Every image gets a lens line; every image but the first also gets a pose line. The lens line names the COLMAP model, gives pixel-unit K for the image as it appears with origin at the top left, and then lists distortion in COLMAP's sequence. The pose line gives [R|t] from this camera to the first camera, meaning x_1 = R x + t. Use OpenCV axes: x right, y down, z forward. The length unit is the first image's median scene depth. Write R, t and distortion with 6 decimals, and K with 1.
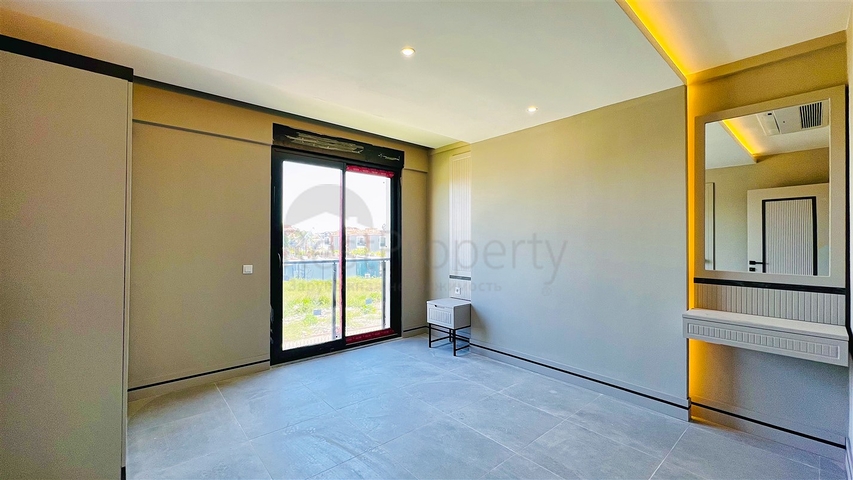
lens RADIAL K [[338.7, 0, 429.7], [0, 338.7, 240.6], [0, 0, 1]] dist [0.002823, 0.000317]
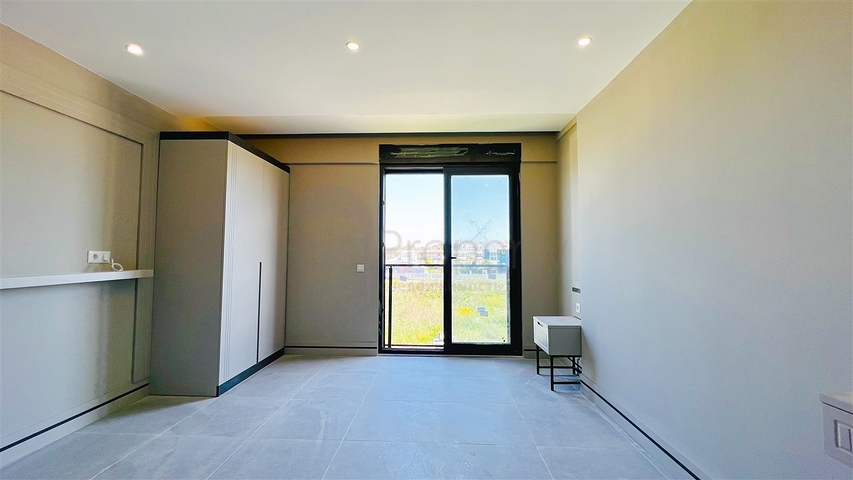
lens RADIAL K [[341.2, 0, 428.0], [0, 341.2, 242.1], [0, 0, 1]] dist [-0.001083, 0.000260]
pose [[0.730251, -0.027515, -0.682625, 0.405149], [0.001739, 0.999260, -0.038419, 0.032363], [0.683177, 0.026868, 0.729759, 0.230463]]
